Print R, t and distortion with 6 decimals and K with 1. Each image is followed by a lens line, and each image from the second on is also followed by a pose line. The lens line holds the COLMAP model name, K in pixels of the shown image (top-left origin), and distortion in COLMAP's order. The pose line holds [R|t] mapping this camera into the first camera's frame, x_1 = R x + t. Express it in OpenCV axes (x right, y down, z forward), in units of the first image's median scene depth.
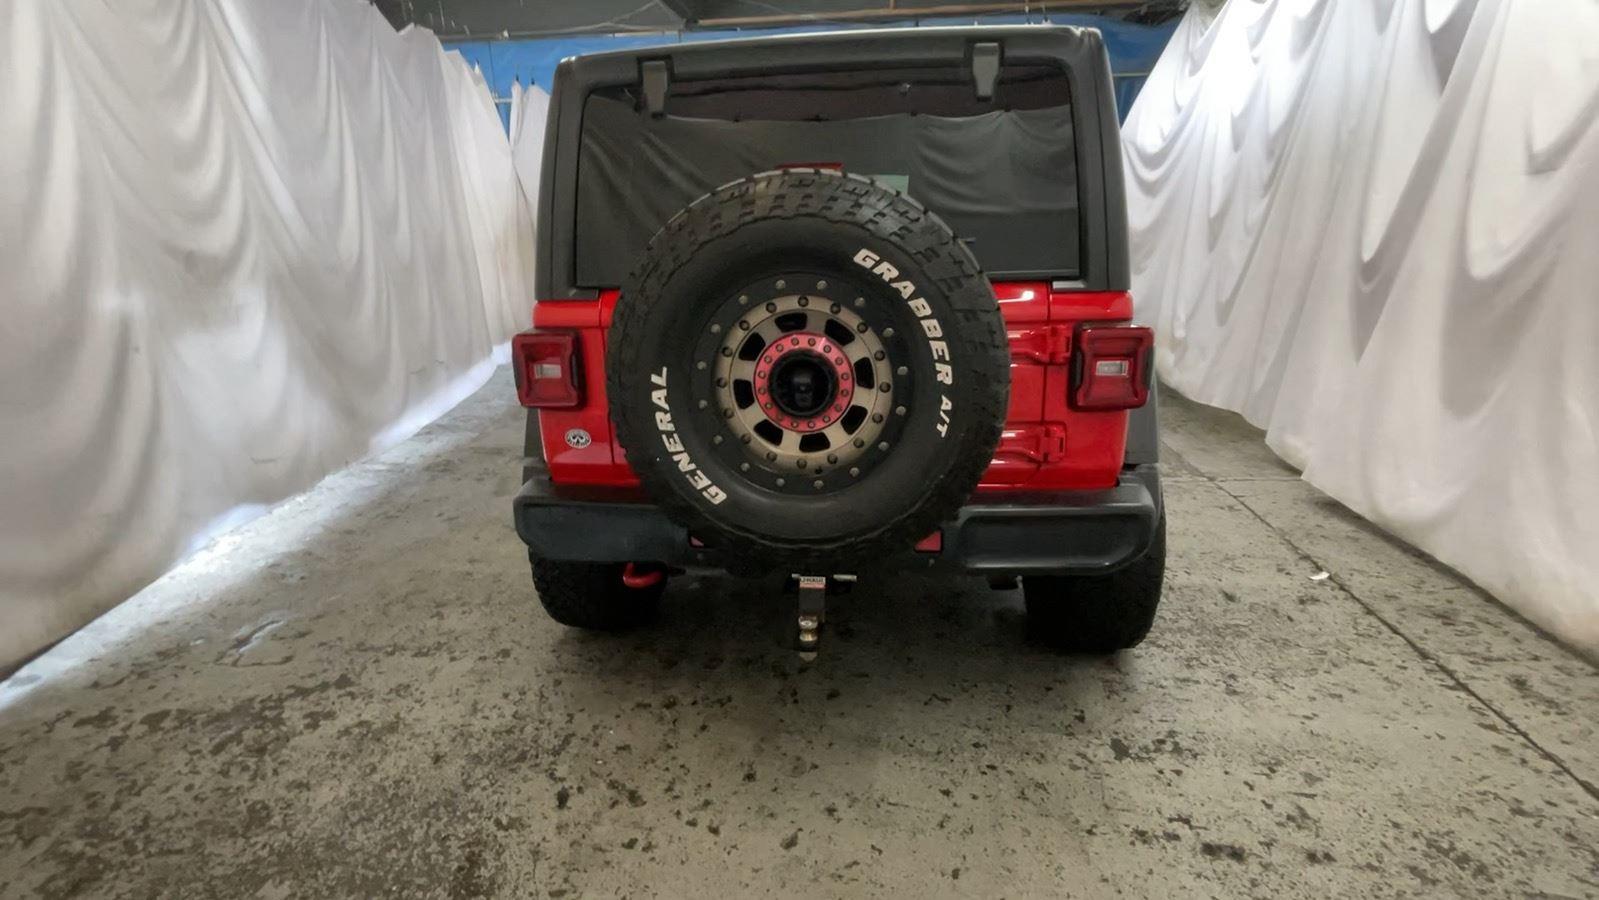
lens RADIAL K [[747.0, 0, 799.4], [0, 747.0, 452.7], [0, 0, 1]] dist [-0.007356, 0.002987]
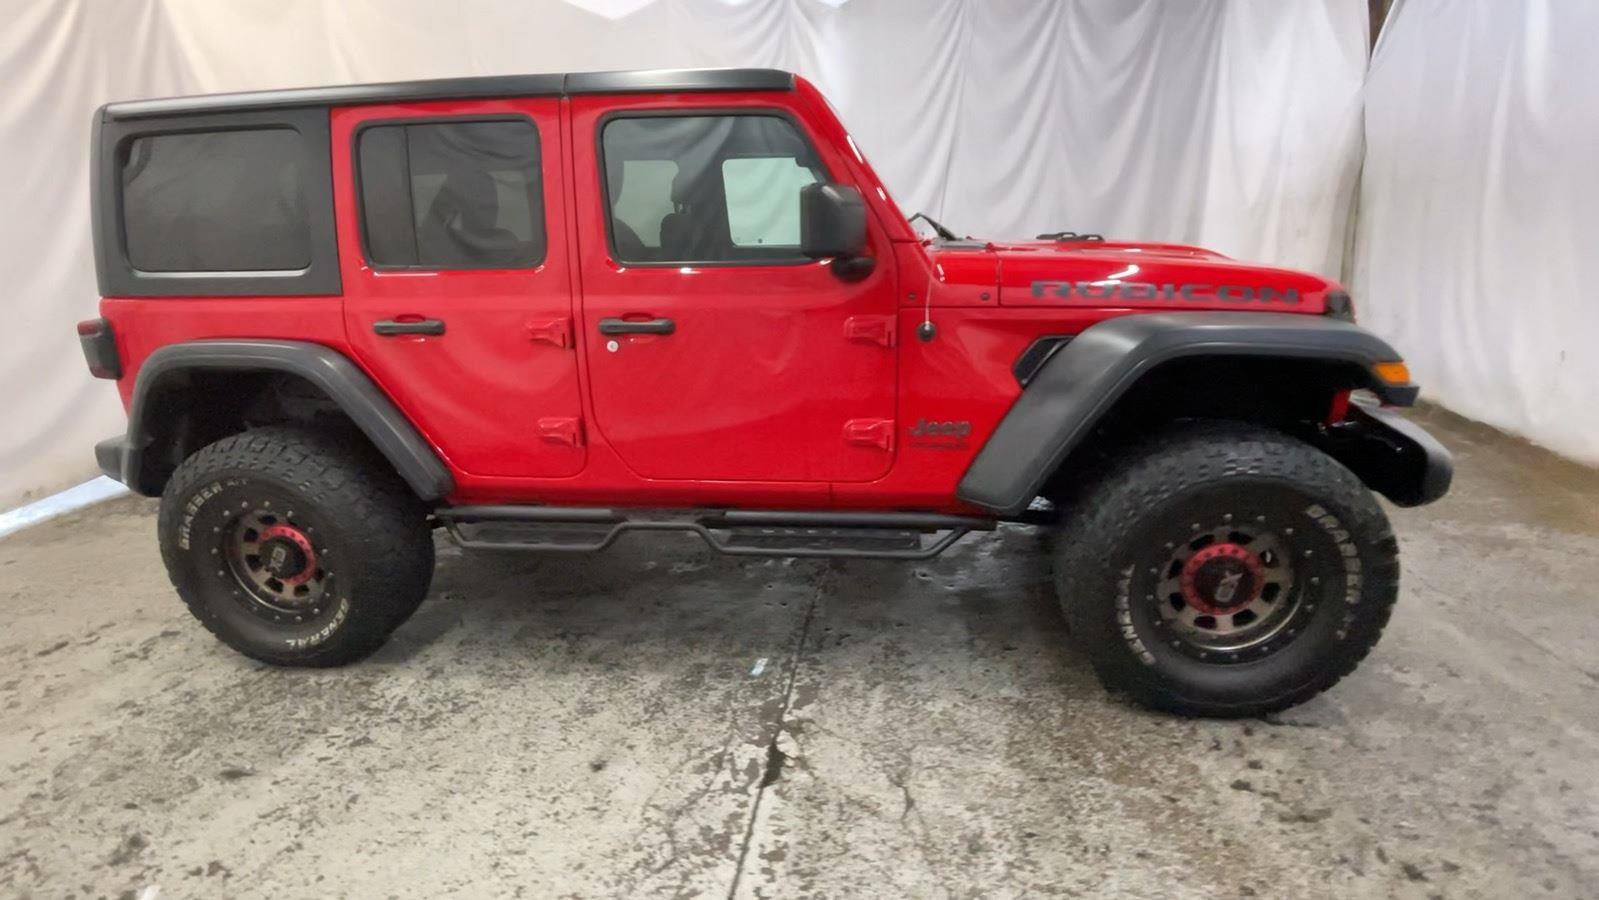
lens RADIAL K [[747.0, 0, 799.2], [0, 747.0, 452.3], [0, 0, 1]] dist [-0.007356, 0.002987]
pose [[-0.025391, 0.317586, -0.947889, 1.596944], [-0.240856, 0.918319, 0.314130, -0.613969], [0.970229, 0.236281, 0.053175, 1.983365]]
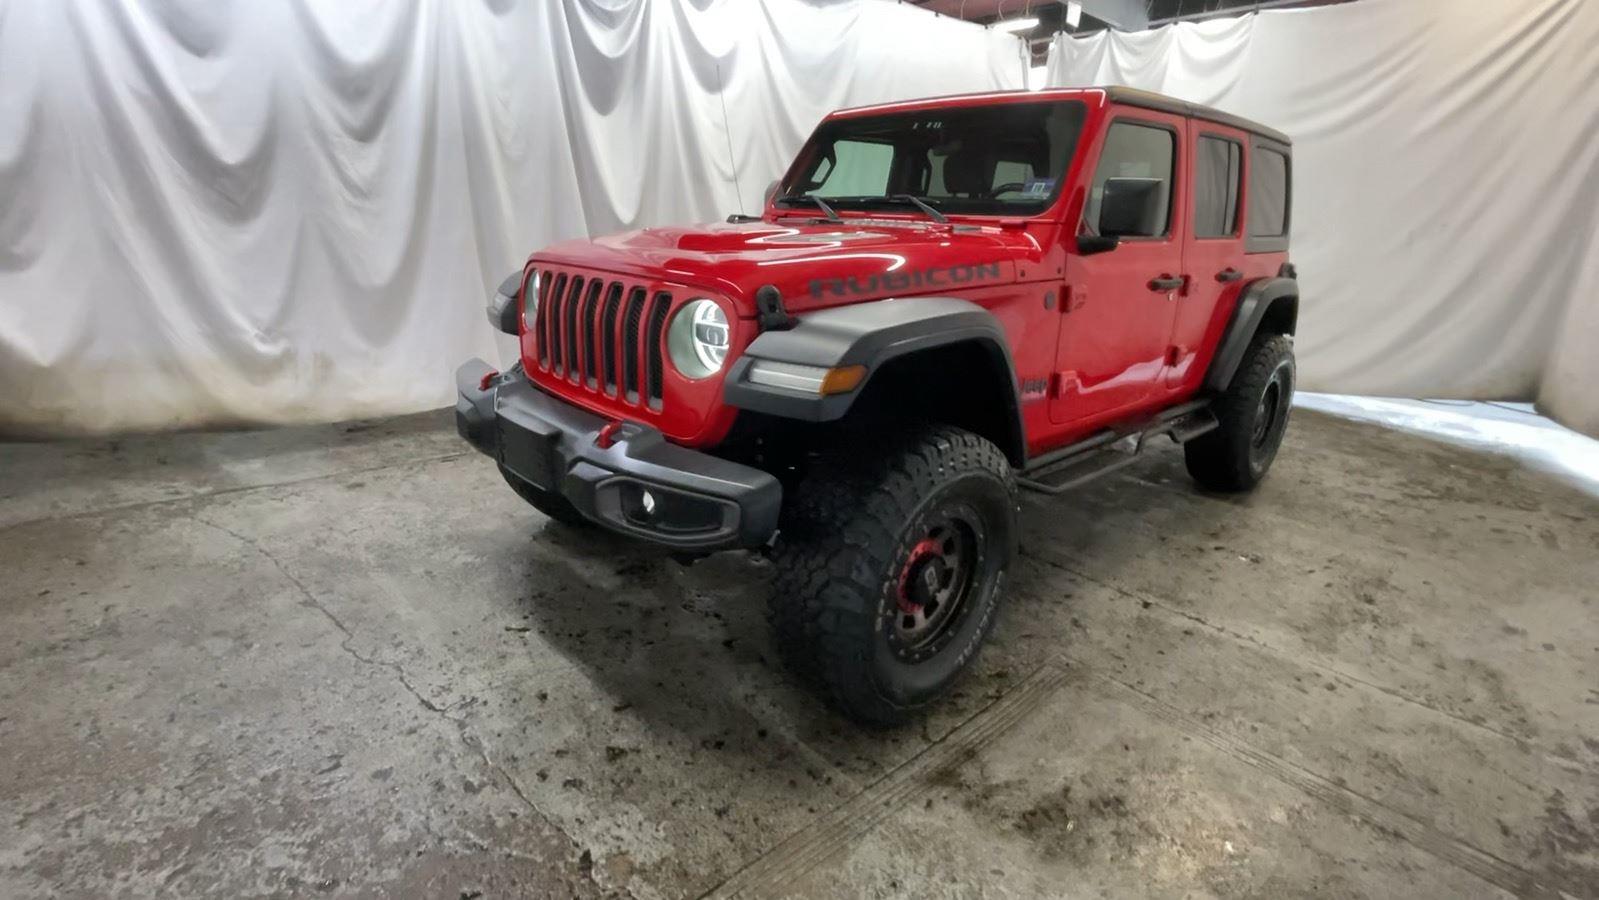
lens RADIAL K [[747.0, 0, 798.8], [0, 747.0, 453.8], [0, 0, 1]] dist [-0.007356, 0.002987]
pose [[-0.769224, -0.200489, 0.606712, -0.667739], [0.156343, 0.861586, 0.482934, -0.931032], [-0.619558, 0.466340, -0.631407, 3.401974]]
